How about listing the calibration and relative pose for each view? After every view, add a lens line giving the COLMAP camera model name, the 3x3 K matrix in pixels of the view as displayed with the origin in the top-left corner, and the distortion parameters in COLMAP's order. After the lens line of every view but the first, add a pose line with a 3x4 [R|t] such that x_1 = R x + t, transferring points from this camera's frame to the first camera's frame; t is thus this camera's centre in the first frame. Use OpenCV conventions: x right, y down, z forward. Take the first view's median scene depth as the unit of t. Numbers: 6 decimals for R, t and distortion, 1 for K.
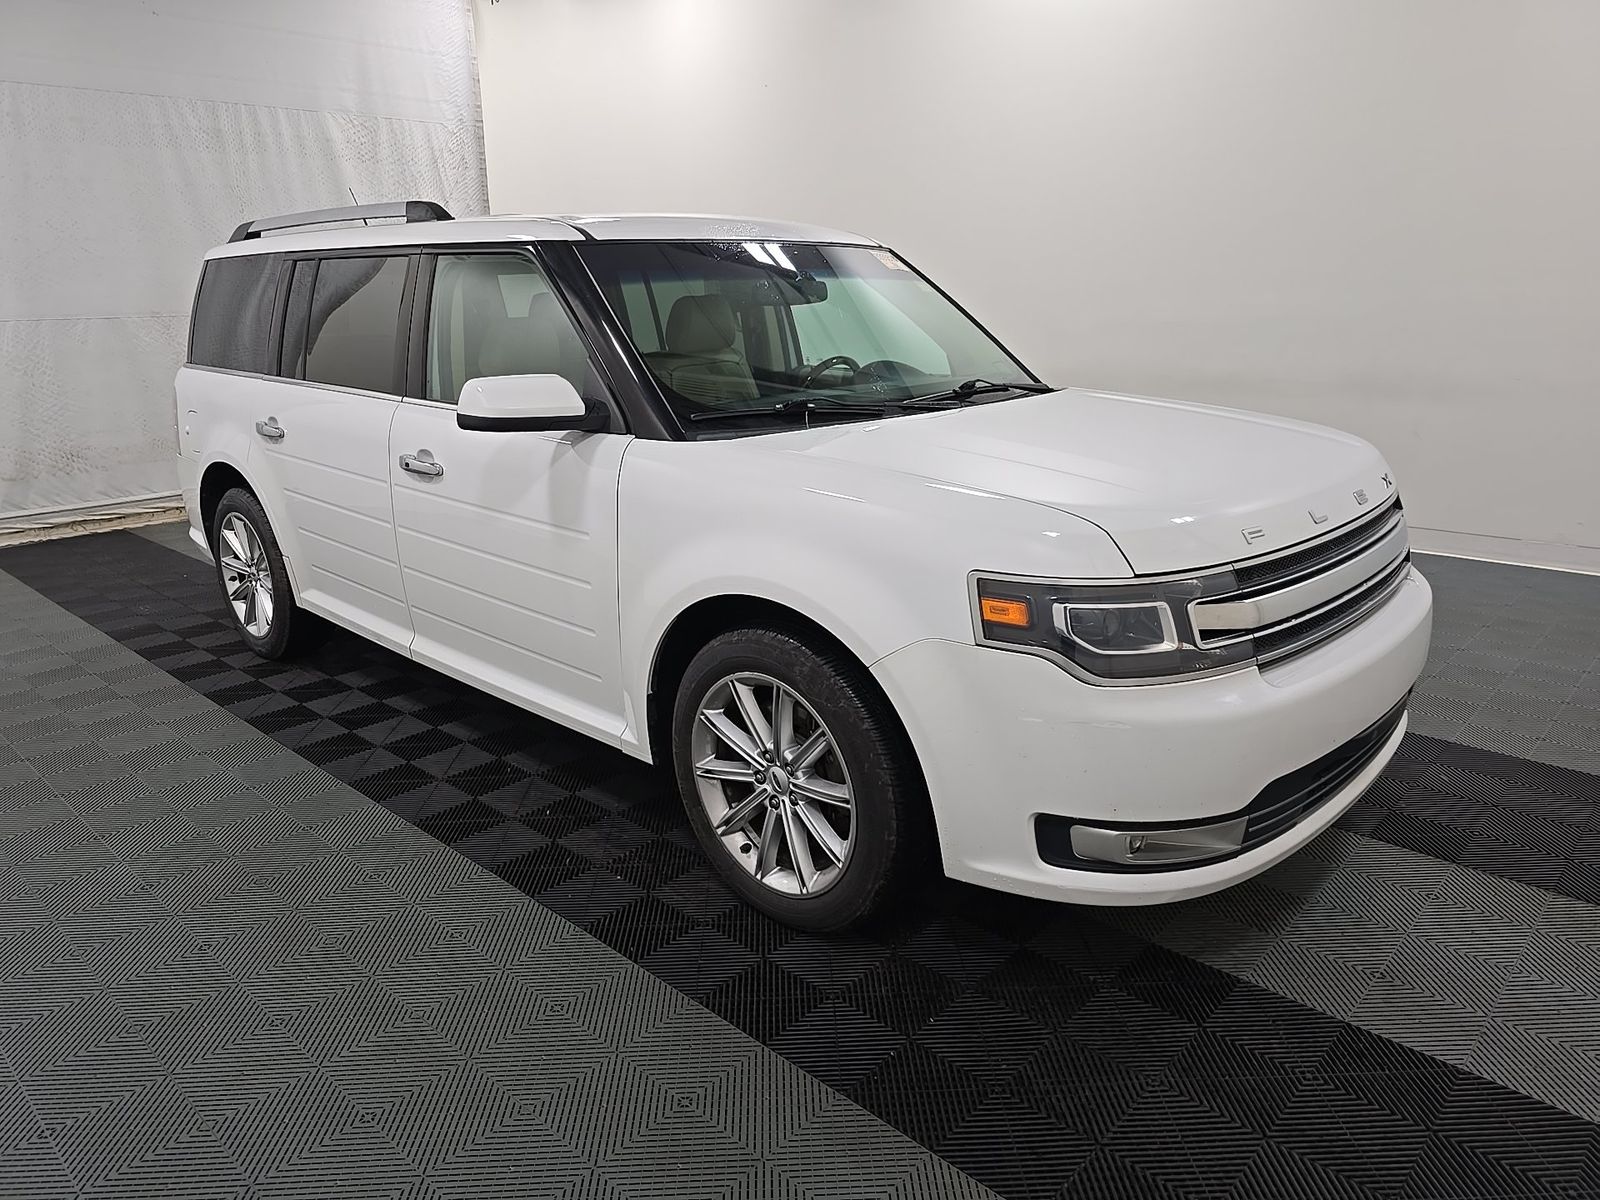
lens RADIAL K [[1076.7, 0, 802.4], [0, 1076.7, 613.3], [0, 0, 1]] dist [0.005769, -0.009627]
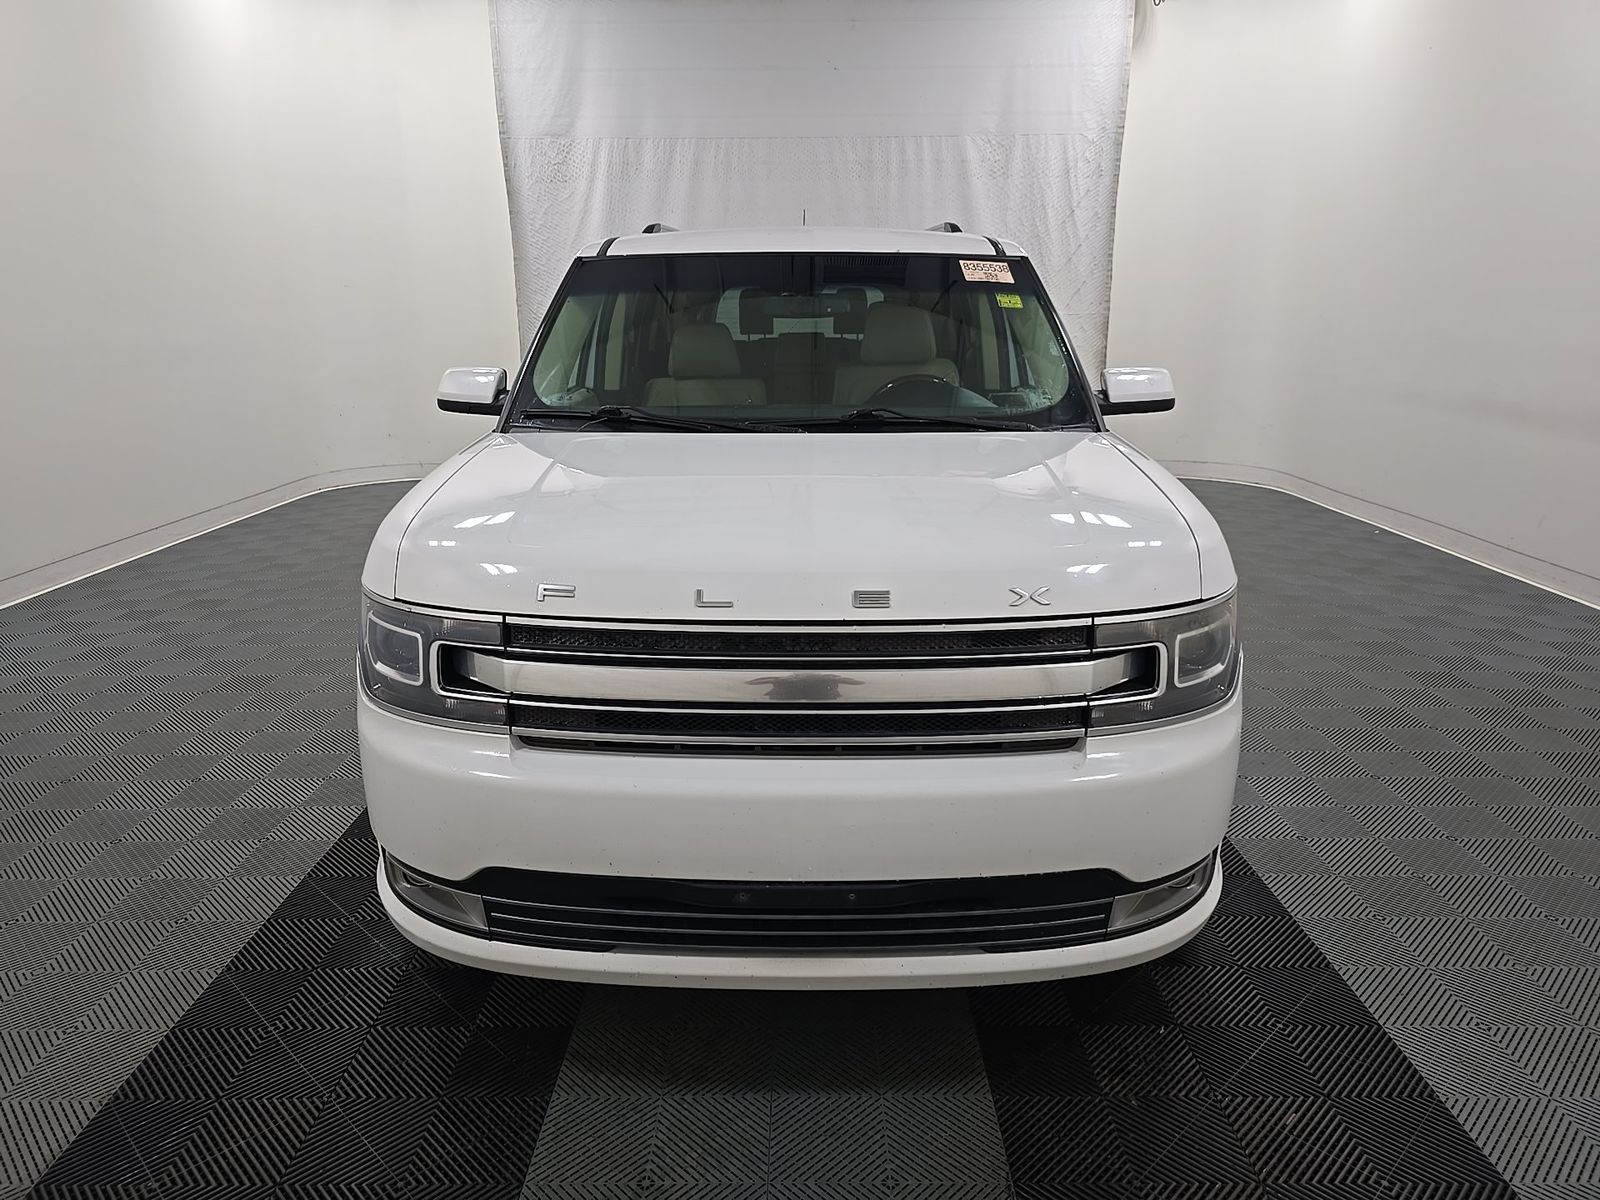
lens RADIAL K [[1076.7, 0, 824.0], [0, 1076.7, 631.3], [0, 0, 1]] dist [0.005769, -0.009627]
pose [[0.675121, 0.225374, -0.702437, 0.343897], [-0.216149, 0.970833, 0.103744, -0.052357], [0.705330, 0.081791, 0.704144, 0.154820]]
